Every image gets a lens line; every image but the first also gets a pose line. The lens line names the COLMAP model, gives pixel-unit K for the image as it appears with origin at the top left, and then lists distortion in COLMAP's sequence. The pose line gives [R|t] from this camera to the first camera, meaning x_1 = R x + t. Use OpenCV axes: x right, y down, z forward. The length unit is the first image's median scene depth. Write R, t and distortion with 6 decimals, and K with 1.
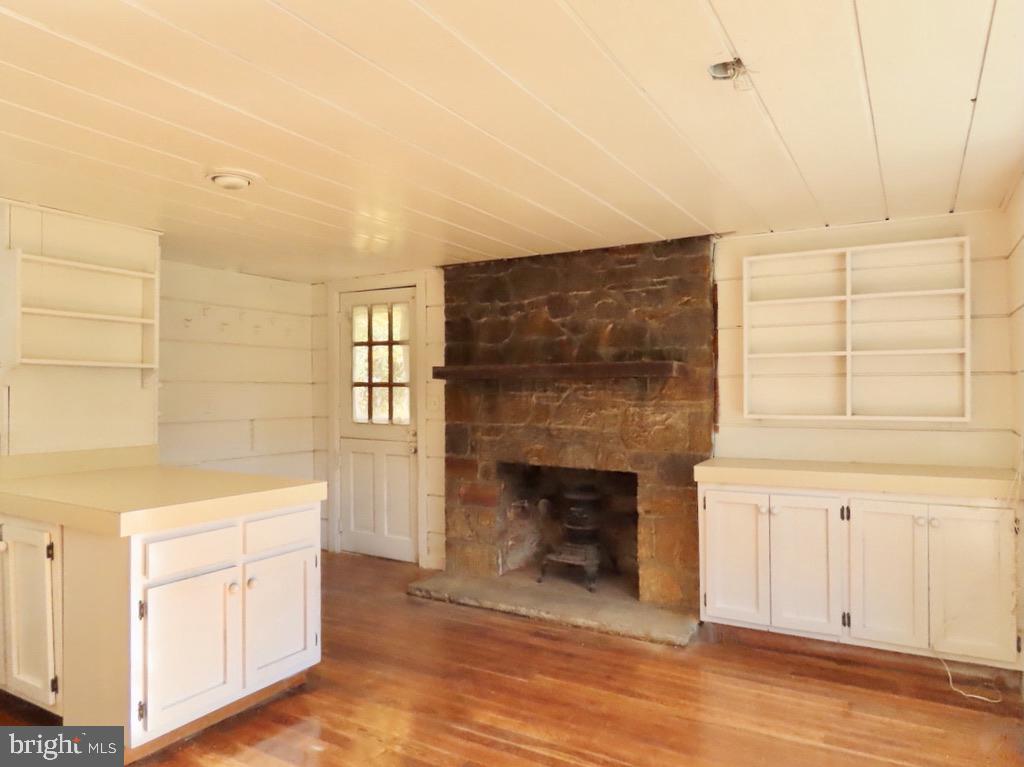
lens RADIAL K [[665.4, 0, 512.0], [0, 665.4, 383.5], [0, 0, 1]] dist [-0.001816, 0.000095]
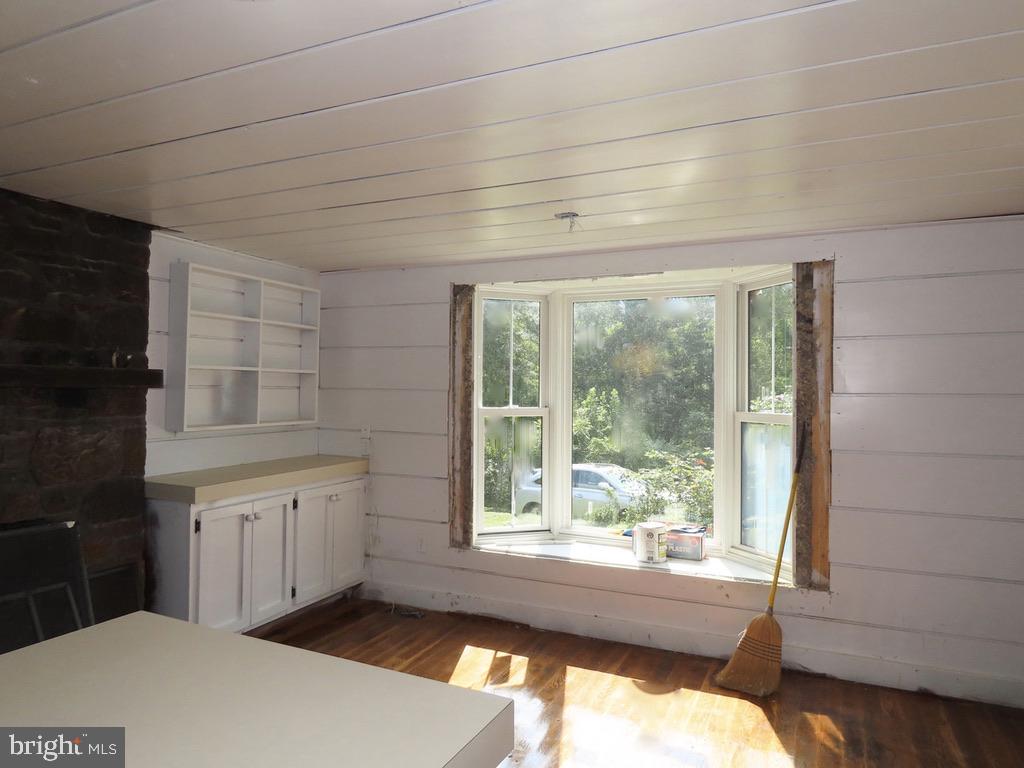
lens RADIAL K [[665.4, 0, 512.0], [0, 665.4, 384.0], [0, 0, 1]] dist [-0.001816, 0.000095]
pose [[-0.081317, 0.009151, 0.996646, -0.590270], [-0.021253, 0.999715, -0.010913, -0.014423], [-0.996462, -0.022069, -0.081100, 0.571689]]
